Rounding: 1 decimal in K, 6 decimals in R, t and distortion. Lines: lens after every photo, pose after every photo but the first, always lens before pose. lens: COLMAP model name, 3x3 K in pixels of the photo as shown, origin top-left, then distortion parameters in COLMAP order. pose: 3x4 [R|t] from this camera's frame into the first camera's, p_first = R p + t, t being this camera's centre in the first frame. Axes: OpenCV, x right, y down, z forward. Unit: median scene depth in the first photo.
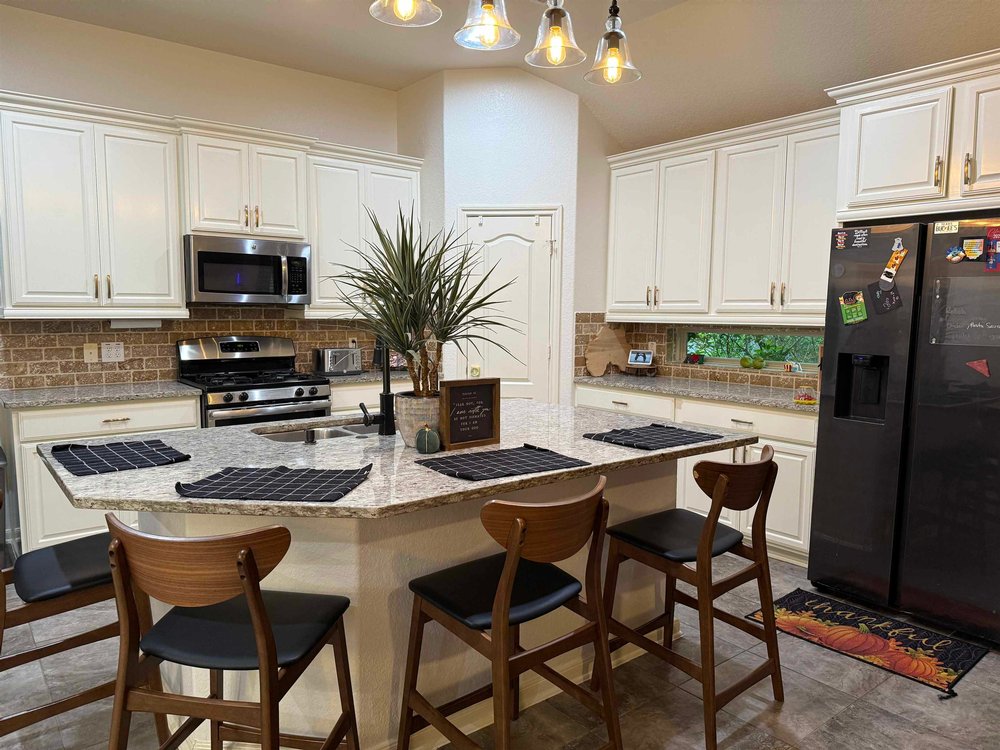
lens RADIAL K [[698.5, 0, 505.1], [0, 698.5, 377.6], [0, 0, 1]] dist [0.067376, -0.066948]
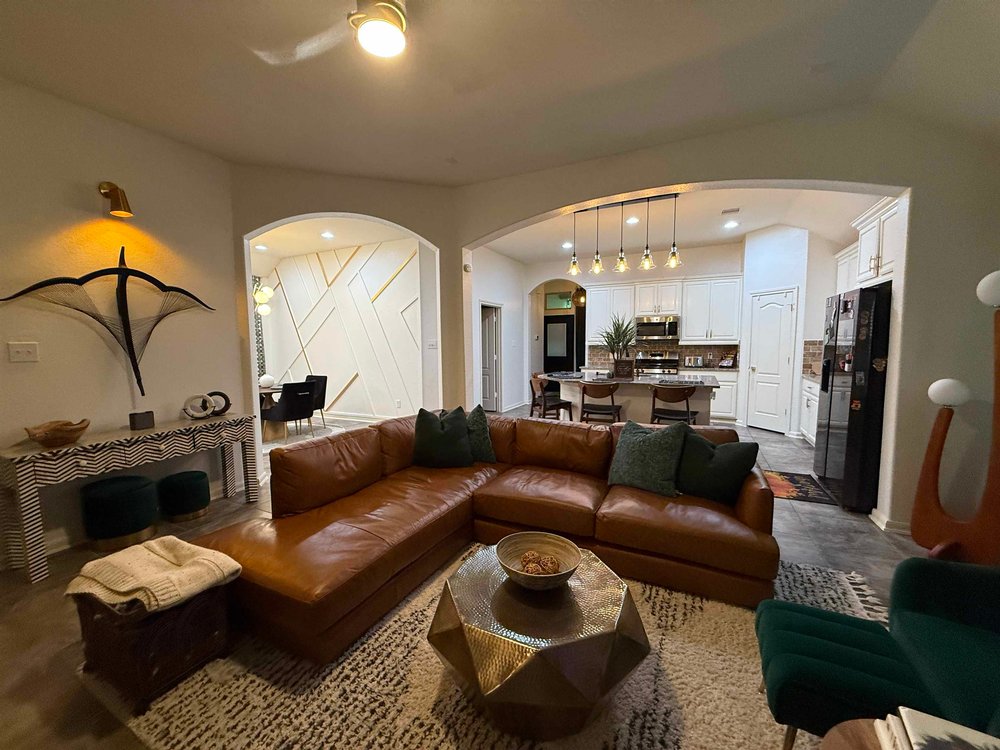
lens RADIAL K [[395.6, 0, 500.4], [0, 395.6, 376.5], [0, 0, 1]] dist [0.001242, 0.000028]
pose [[0.421760, 0.063584, -0.904475, 0.870690], [-0.082835, 0.996069, 0.031397, 0.047616], [0.902916, 0.061680, 0.425369, -0.240906]]
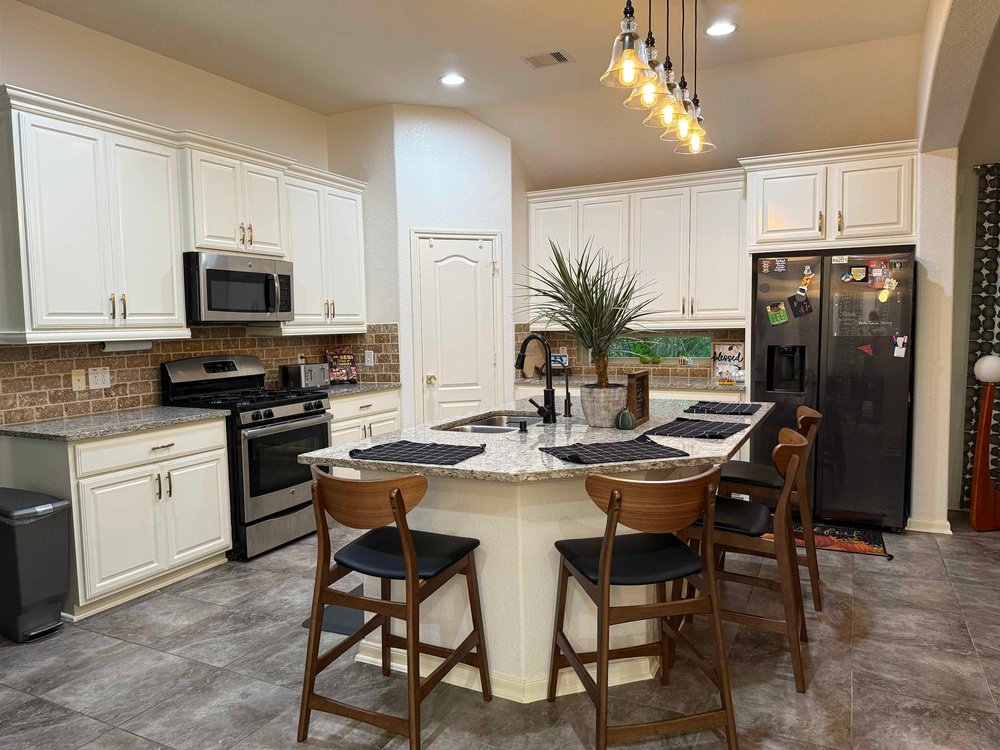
lens RADIAL K [[692.7, 0, 507.5], [0, 692.7, 373.8], [0, 0, 1]] dist [0.106823, -0.152841]
pose [[0.905953, -0.054109, 0.419906, -0.471486], [0.064937, 0.997823, -0.011523, 0.003338], [-0.418368, 0.037707, 0.907495, -0.046298]]
